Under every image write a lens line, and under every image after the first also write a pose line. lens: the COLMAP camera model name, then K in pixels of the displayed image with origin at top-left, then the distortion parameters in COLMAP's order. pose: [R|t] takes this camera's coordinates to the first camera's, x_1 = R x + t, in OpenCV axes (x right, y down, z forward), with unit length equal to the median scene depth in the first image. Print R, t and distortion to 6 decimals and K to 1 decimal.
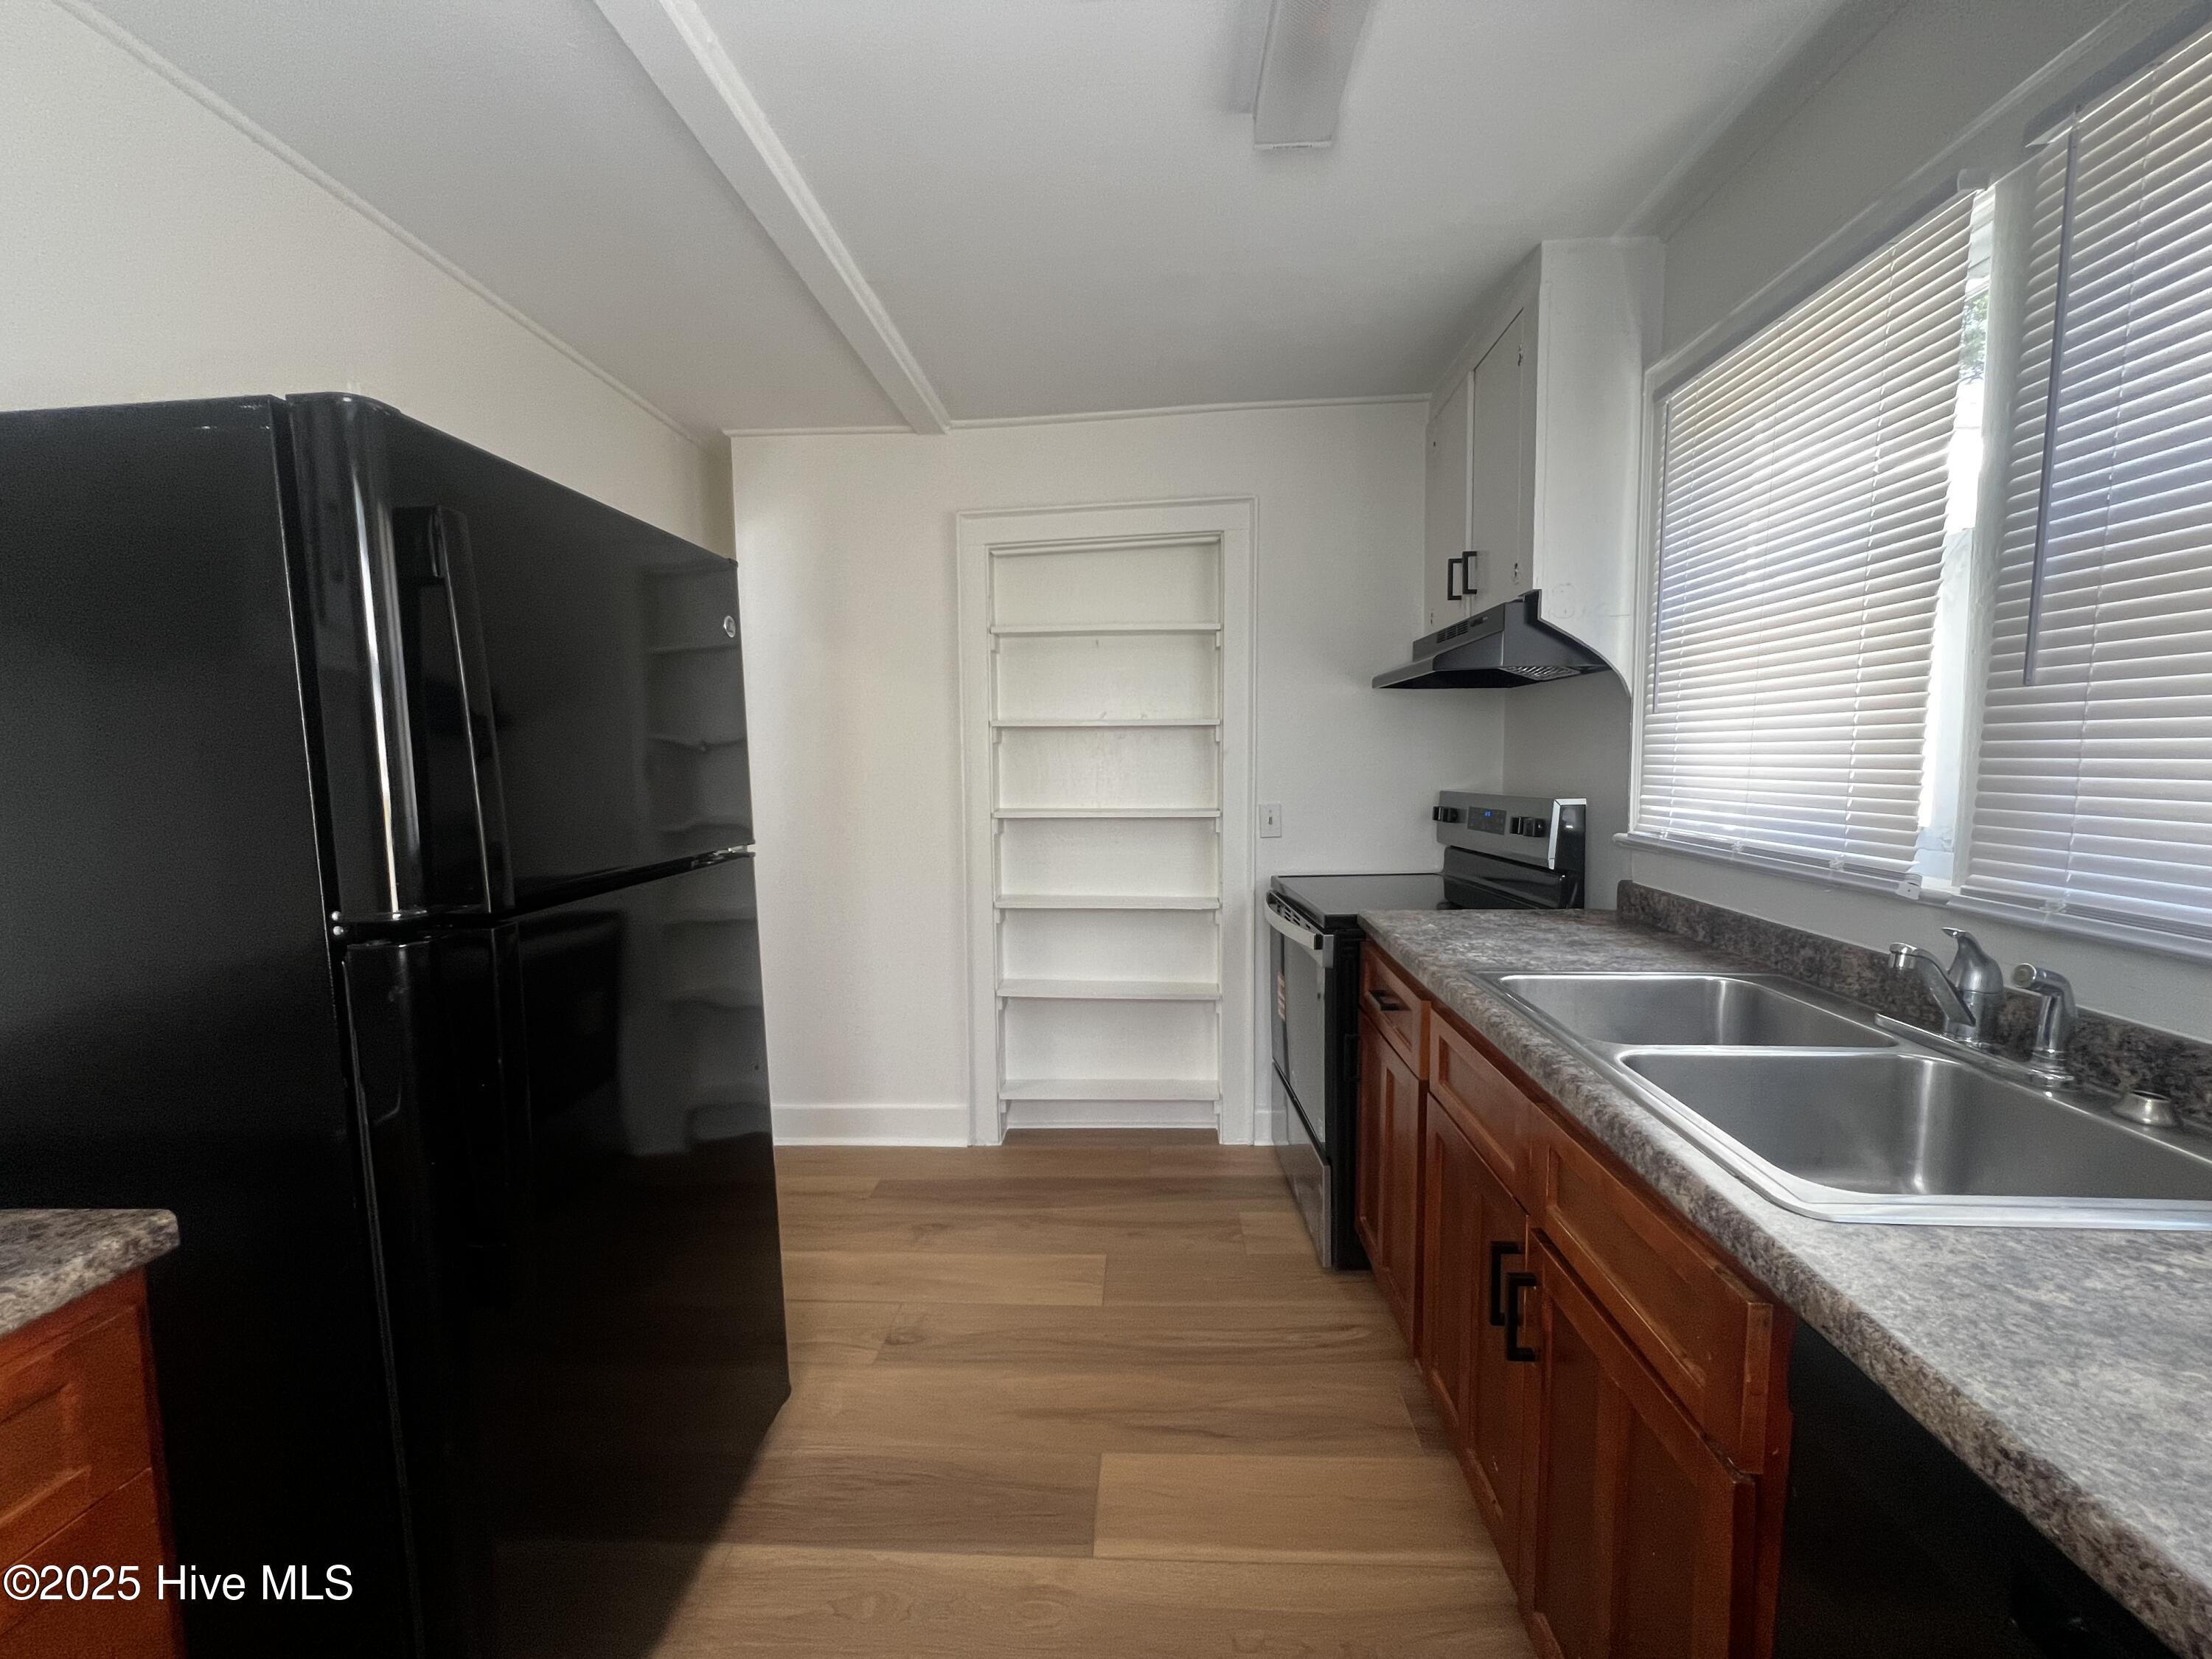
lens RADIAL K [[880.5, 0, 1099.4], [0, 880.5, 831.8], [0, 0, 1]] dist [-0.007778, 0.000443]
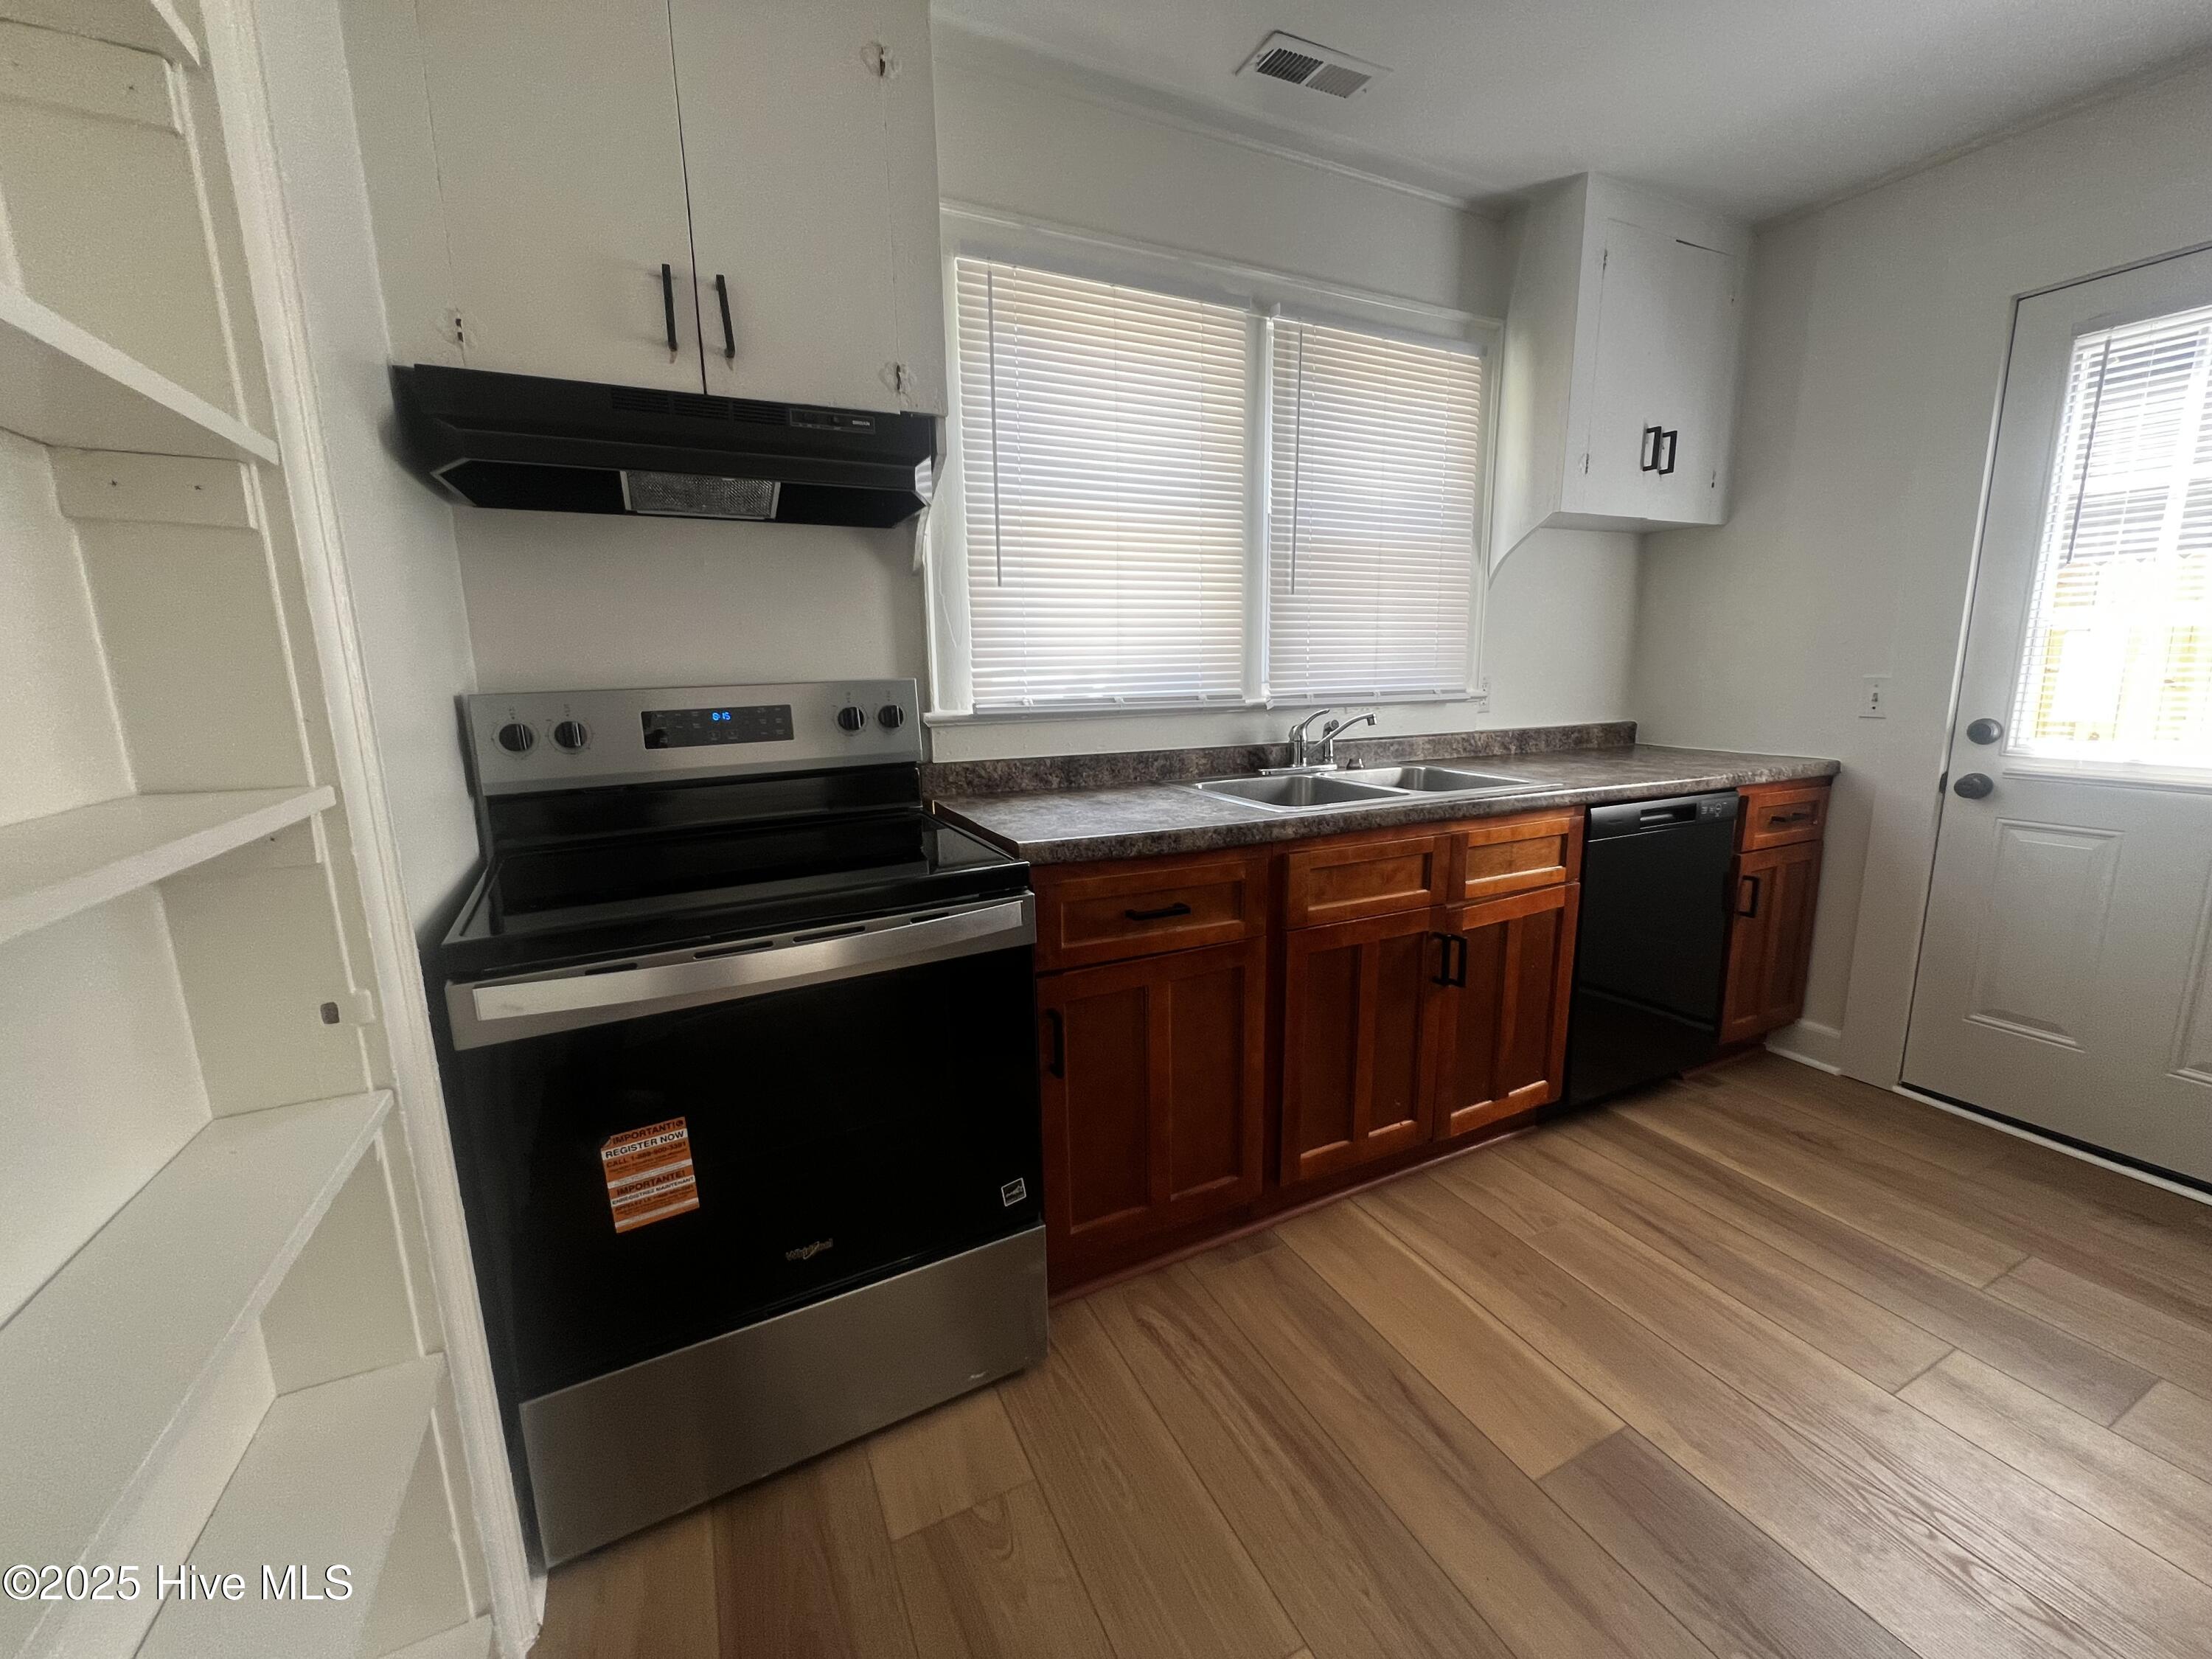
lens RADIAL K [[880.5, 0, 1094.6], [0, 880.5, 831.8], [0, 0, 1]] dist [-0.007778, 0.000443]
pose [[-0.485741, -0.146739, 0.861698, -0.402924], [0.097196, 0.970628, 0.220078, -0.080294], [-0.868682, 0.190654, -0.457211, 1.599848]]
